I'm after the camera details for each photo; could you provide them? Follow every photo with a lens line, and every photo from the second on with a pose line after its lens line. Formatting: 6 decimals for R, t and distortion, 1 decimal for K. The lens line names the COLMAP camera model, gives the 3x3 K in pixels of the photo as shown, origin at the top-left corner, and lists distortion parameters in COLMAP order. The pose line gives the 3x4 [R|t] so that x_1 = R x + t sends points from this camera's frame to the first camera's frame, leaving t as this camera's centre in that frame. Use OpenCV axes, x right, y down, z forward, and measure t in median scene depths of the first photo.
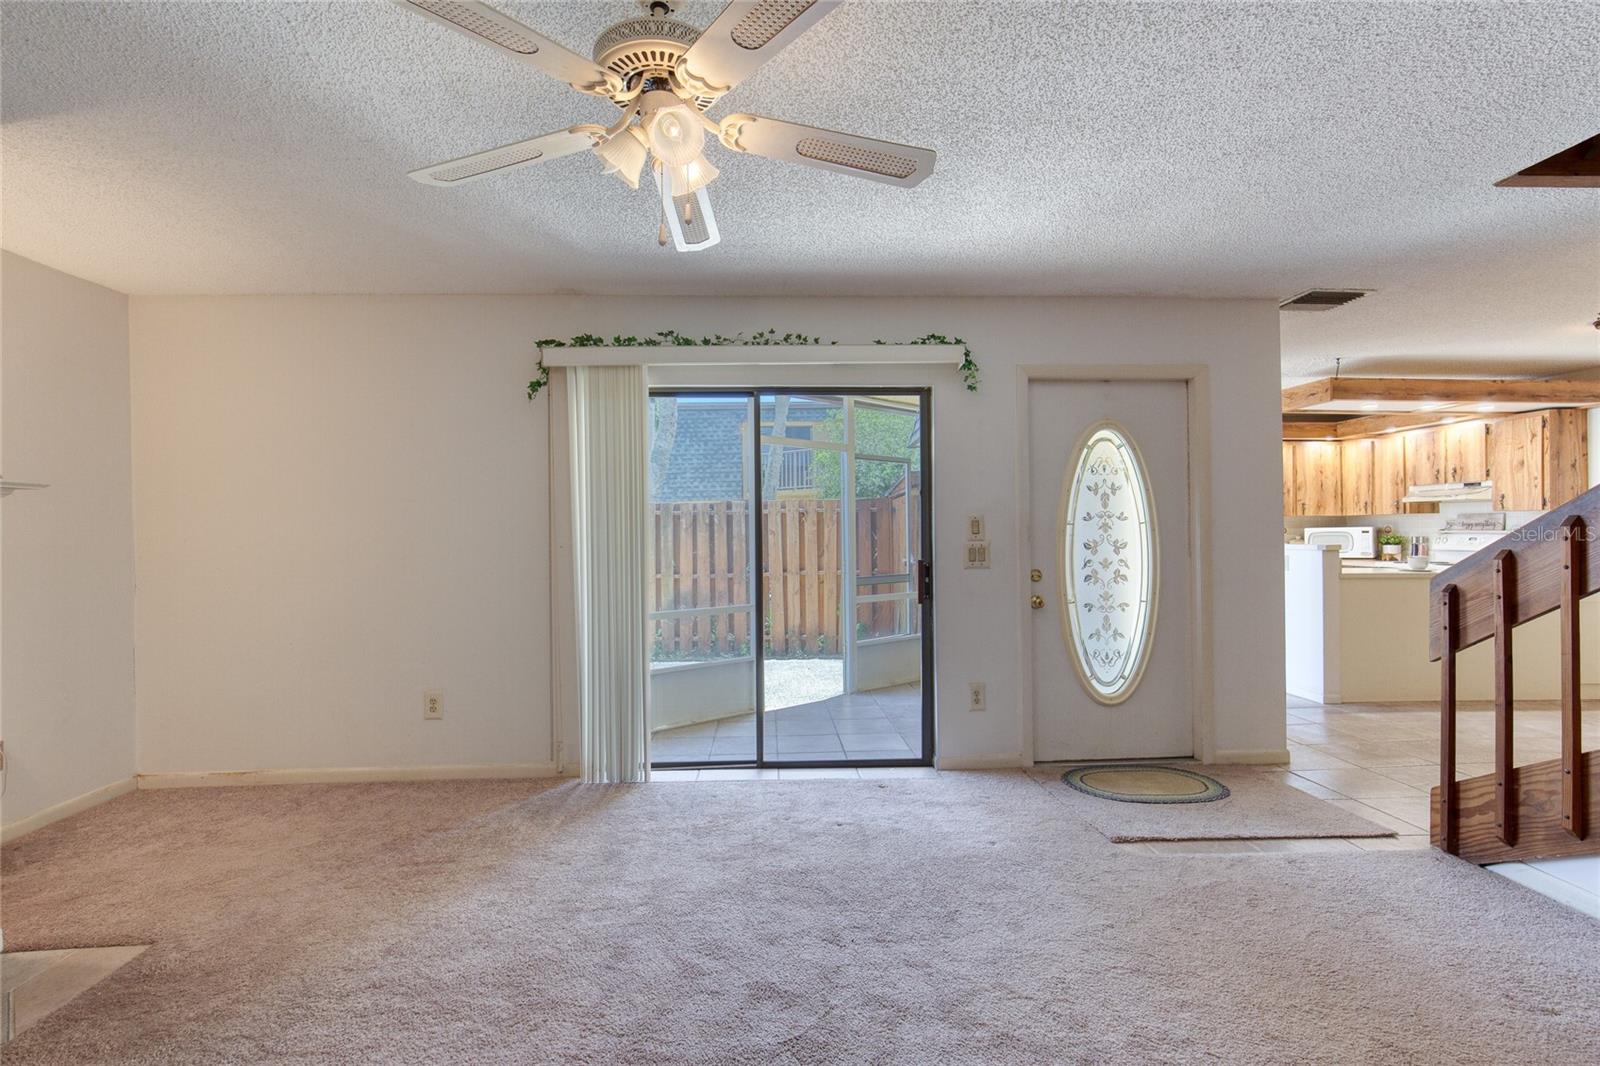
lens RADIAL K [[734.8, 0, 788.6], [0, 734.8, 536.5], [0, 0, 1]] dist [-0.013364, 0.006458]
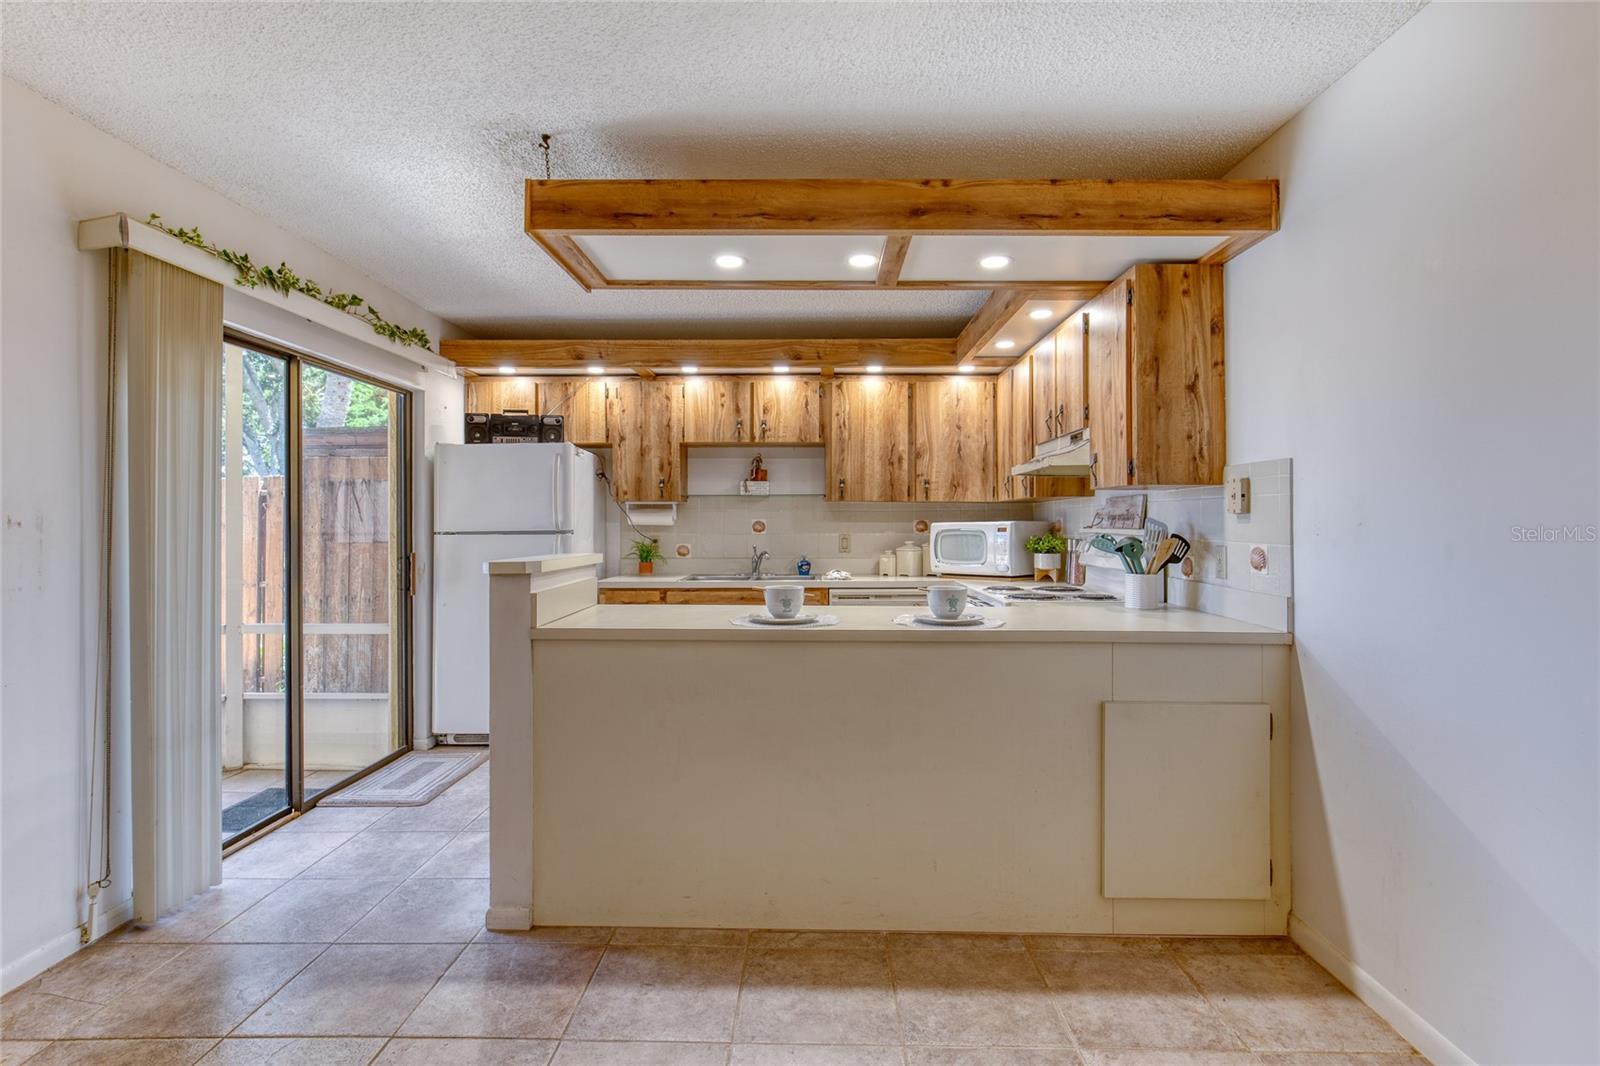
lens RADIAL K [[734.8, 0, 784.2], [0, 734.8, 520.5], [0, 0, 1]] dist [-0.013364, 0.006458]
pose [[0.996768, 0.003952, -0.080241, 1.261927], [-0.004663, 0.999952, -0.008674, -0.014303], [0.080203, 0.009020, 0.996738, 0.778949]]
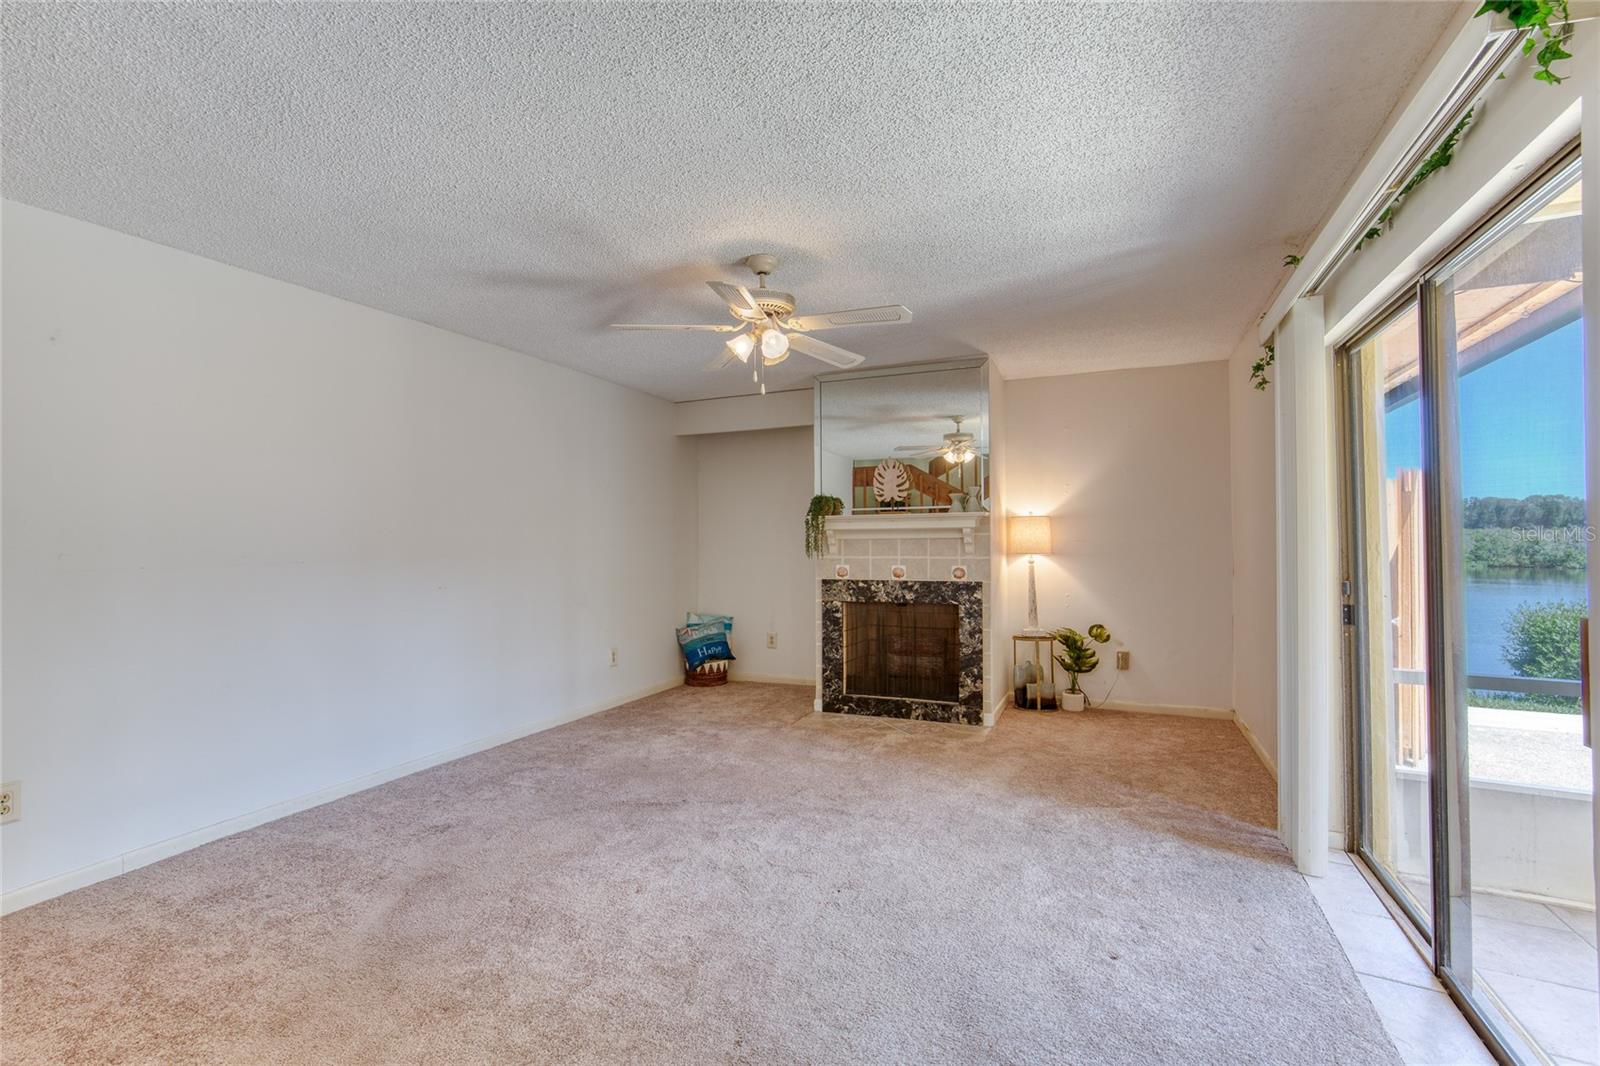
lens RADIAL K [[734.8, 0, 793.9], [0, 734.8, 534.5], [0, 0, 1]] dist [-0.013364, 0.006458]
pose [[-0.450830, 0.004289, -0.892600, 0.657307], [0.002867, 0.999990, 0.003357, -0.010090], [0.892605, -0.001046, -0.450837, 0.832282]]
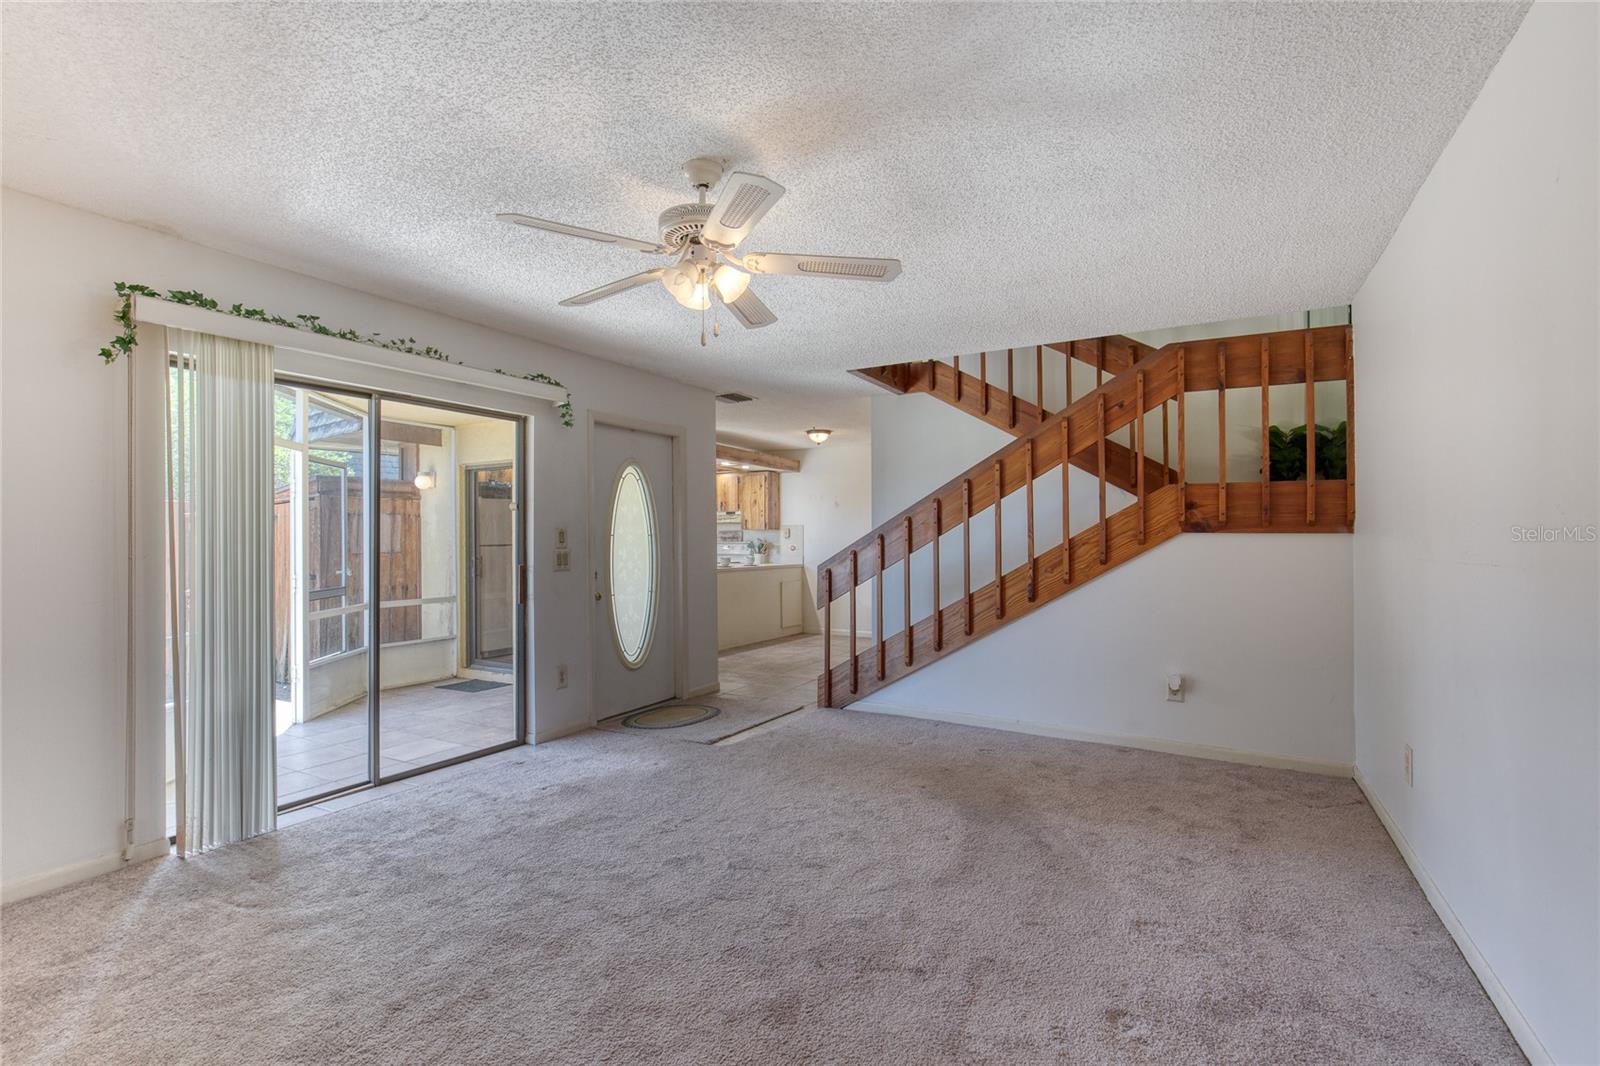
lens RADIAL K [[734.8, 0, 809.1], [0, 734.8, 533.9], [0, 0, 1]] dist [-0.013364, 0.006458]
pose [[0.523807, 0.012009, 0.851752, -0.566067], [0.004877, 0.999842, -0.017096, 0.005015], [-0.851823, 0.013109, 0.523666, 0.013874]]
